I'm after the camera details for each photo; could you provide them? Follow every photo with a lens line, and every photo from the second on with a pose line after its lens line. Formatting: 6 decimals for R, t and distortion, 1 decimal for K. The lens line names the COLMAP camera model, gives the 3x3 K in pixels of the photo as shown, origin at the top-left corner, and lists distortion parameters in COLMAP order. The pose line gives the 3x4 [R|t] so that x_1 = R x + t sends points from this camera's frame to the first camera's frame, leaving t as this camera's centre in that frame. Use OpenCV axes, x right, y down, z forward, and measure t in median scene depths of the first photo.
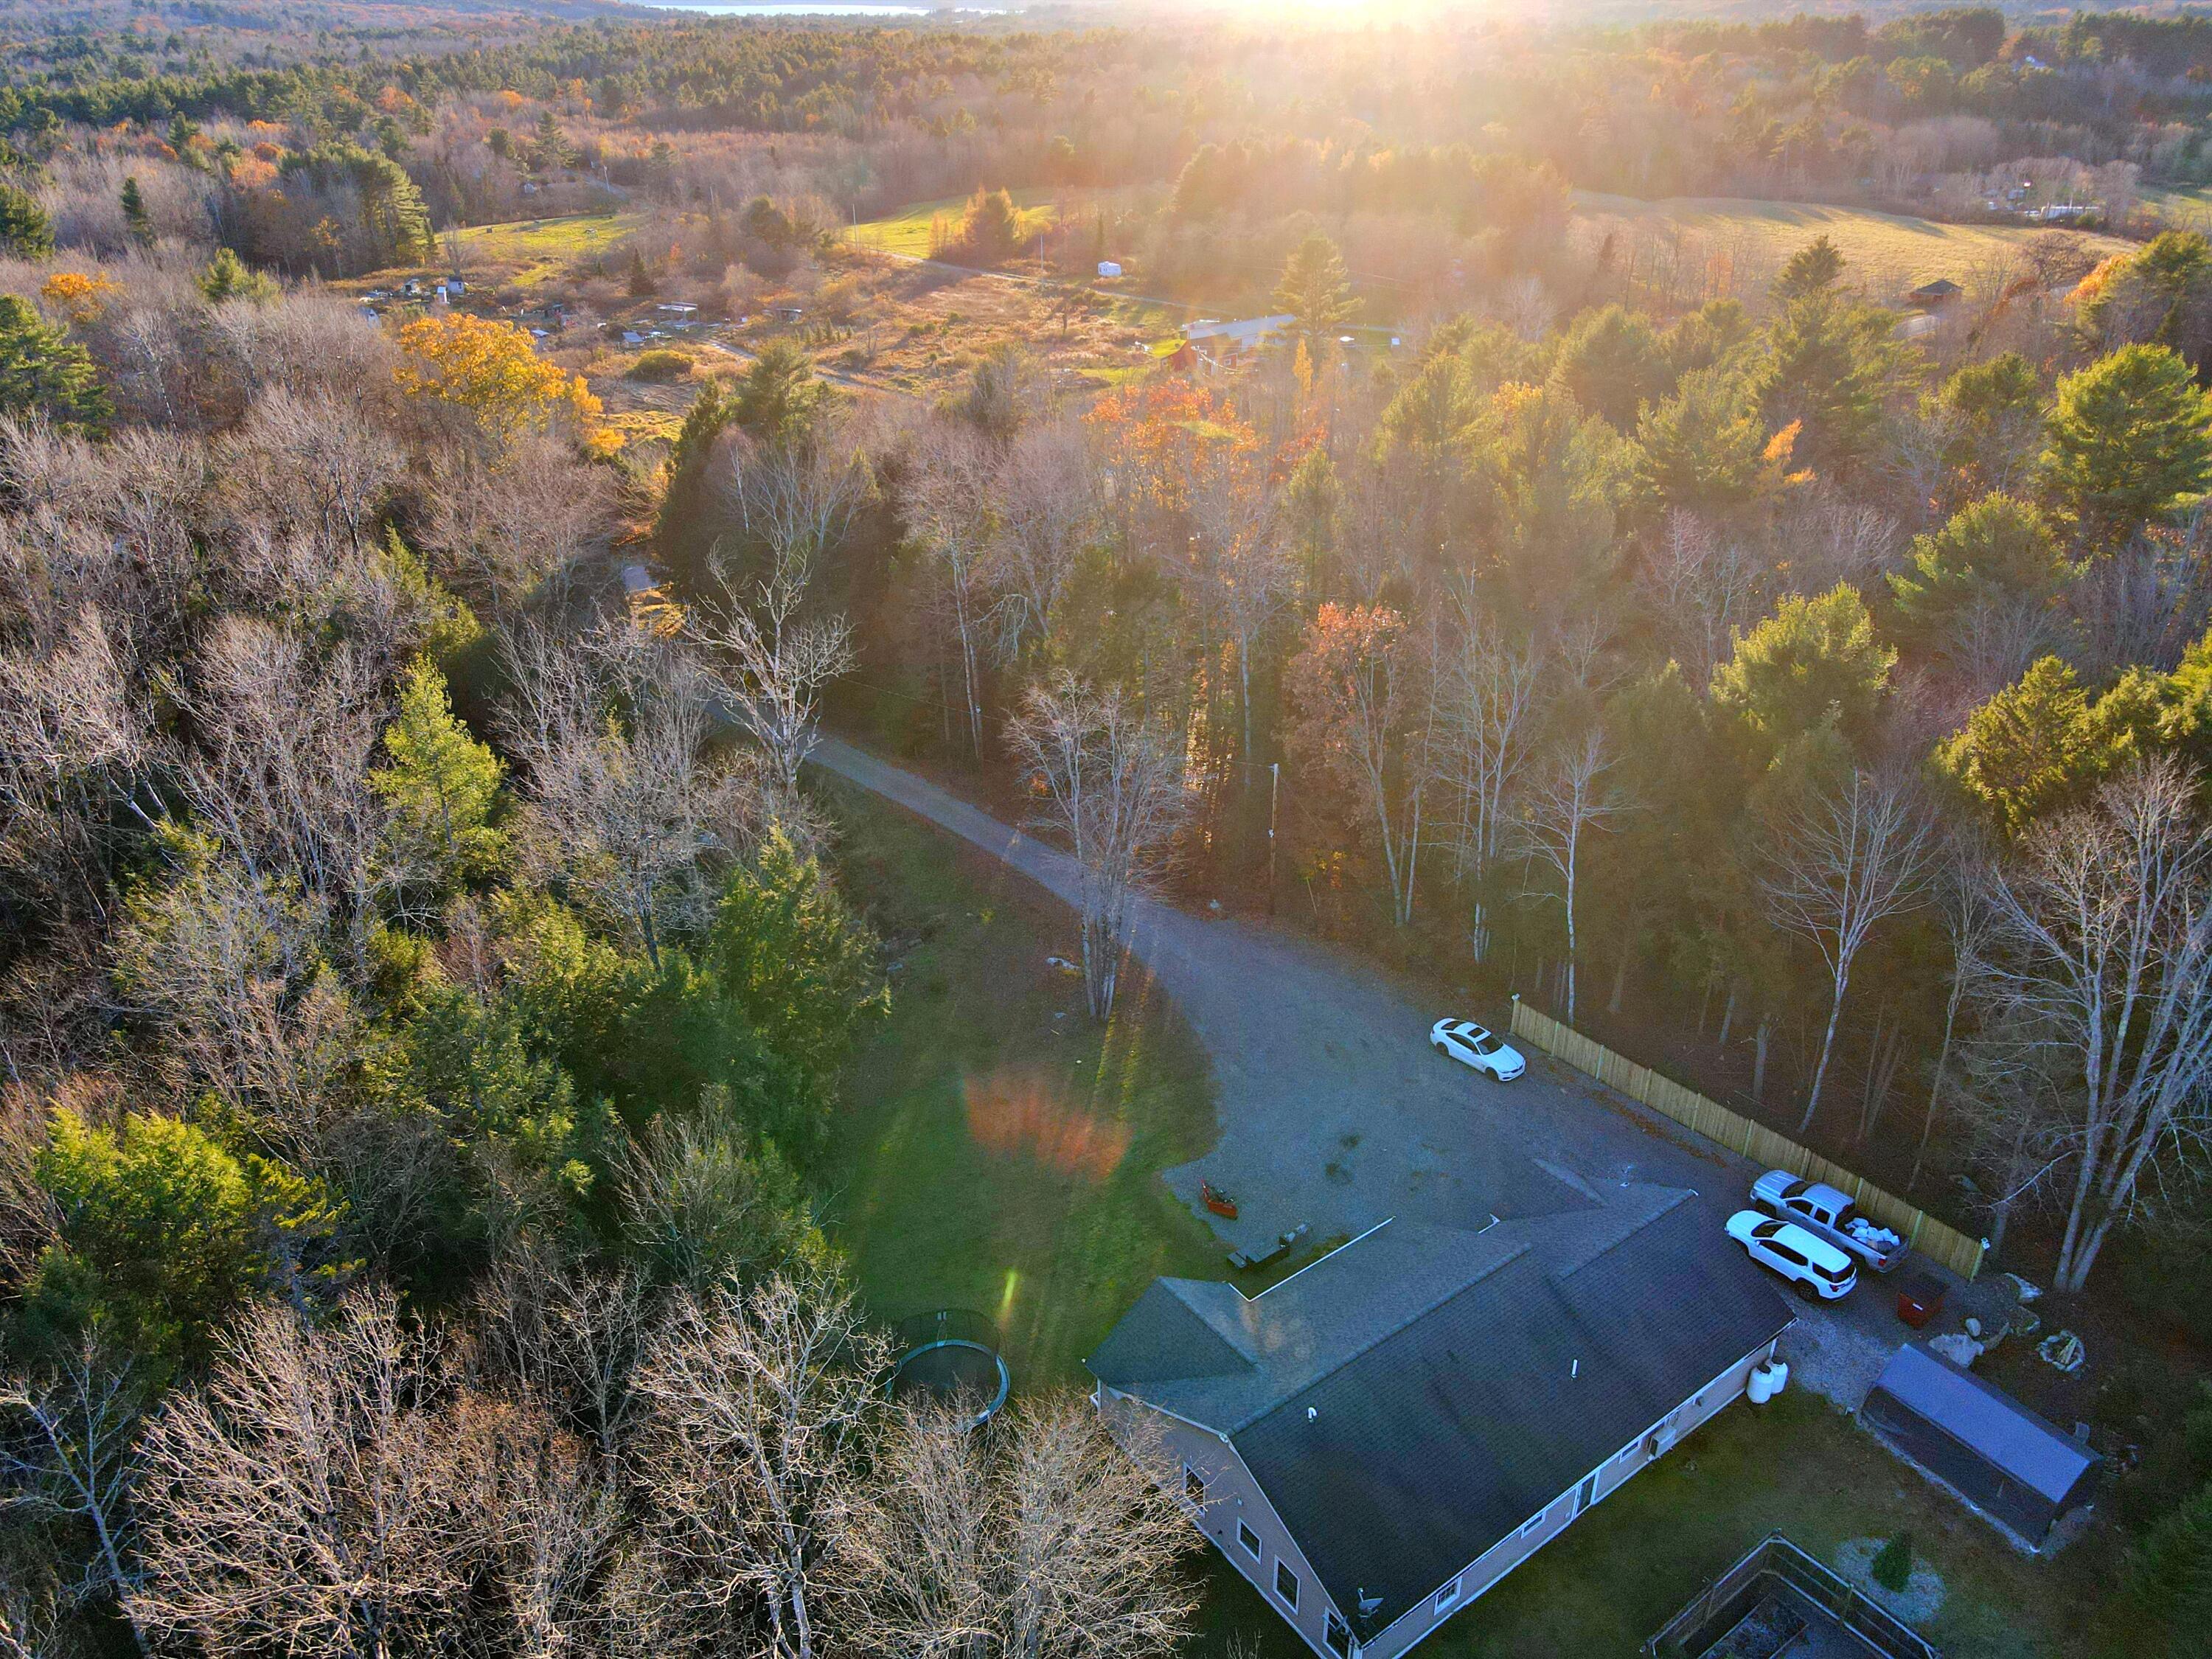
lens RADIAL K [[1653.2, 0, 1106.0], [0, 1653.2, 829.5], [0, 0, 1]] dist [0.007998, 0.007696]
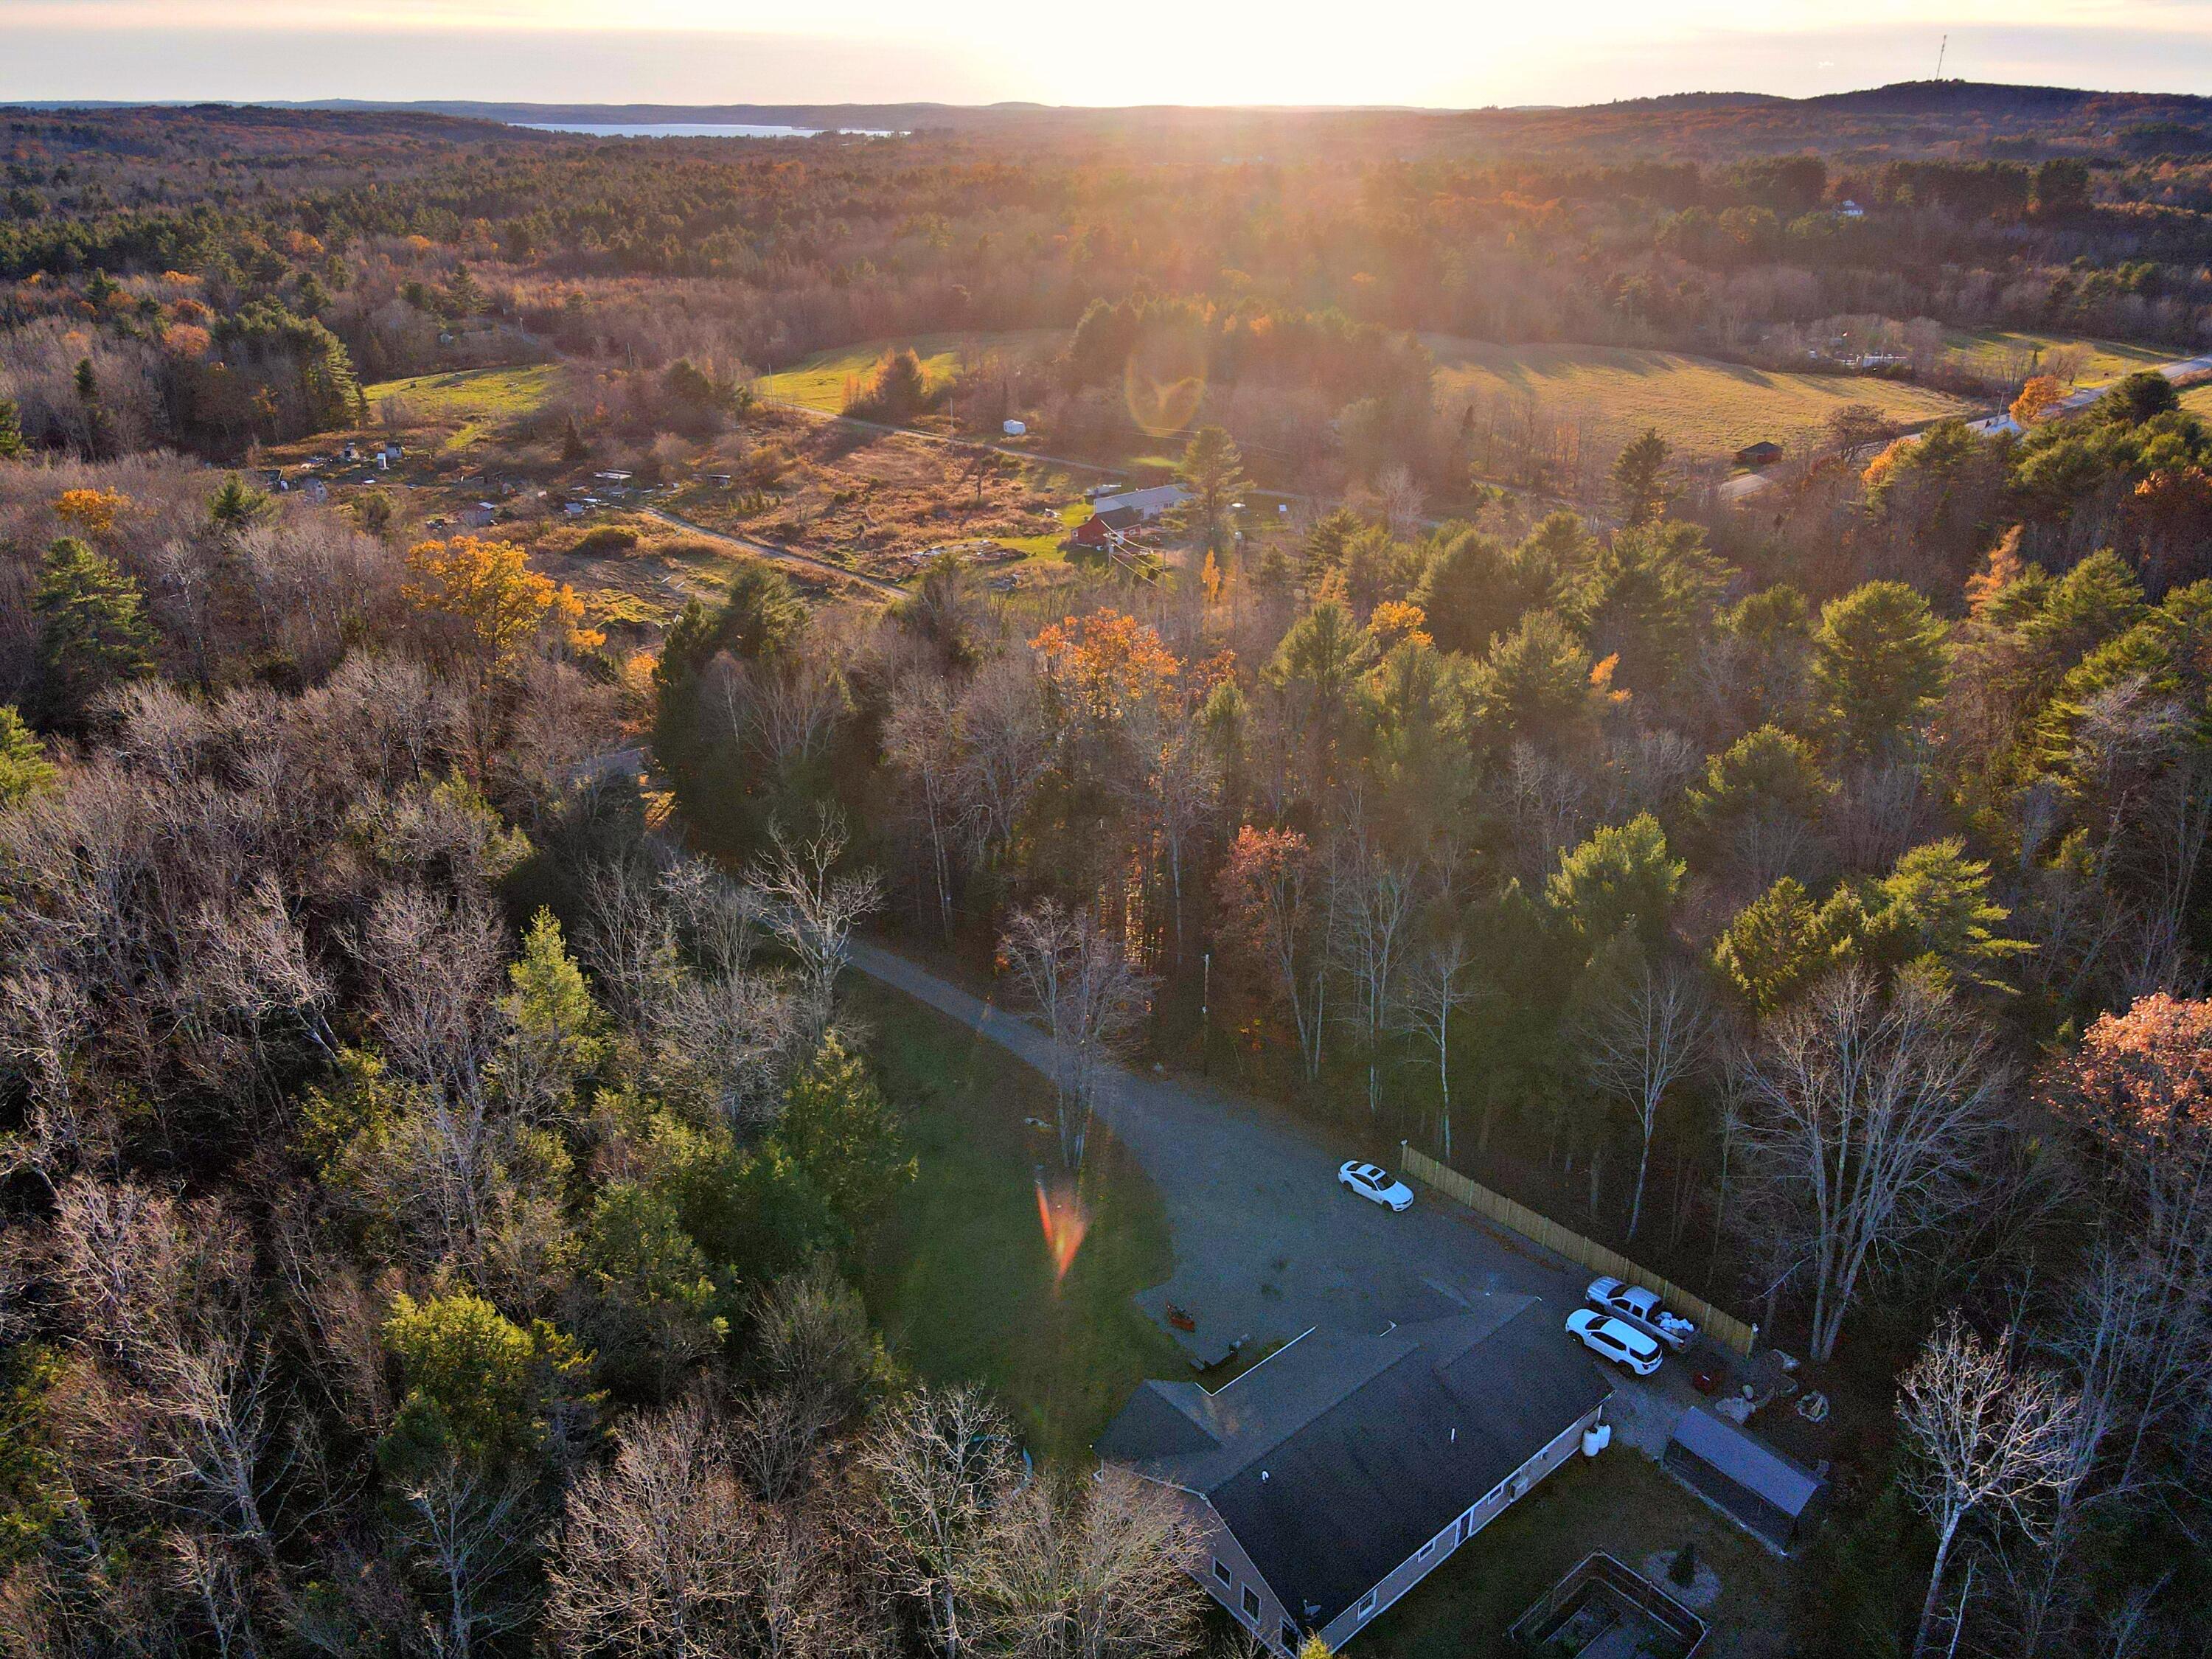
lens RADIAL K [[1653.2, 0, 1106.0], [0, 1653.2, 829.5], [0, 0, 1]] dist [0.007998, 0.007696]
pose [[0.997764, -0.022020, 0.063096, -0.039324], [0.025623, 0.998053, -0.056867, -0.051985], [-0.061721, 0.058357, 0.996386, -0.188498]]
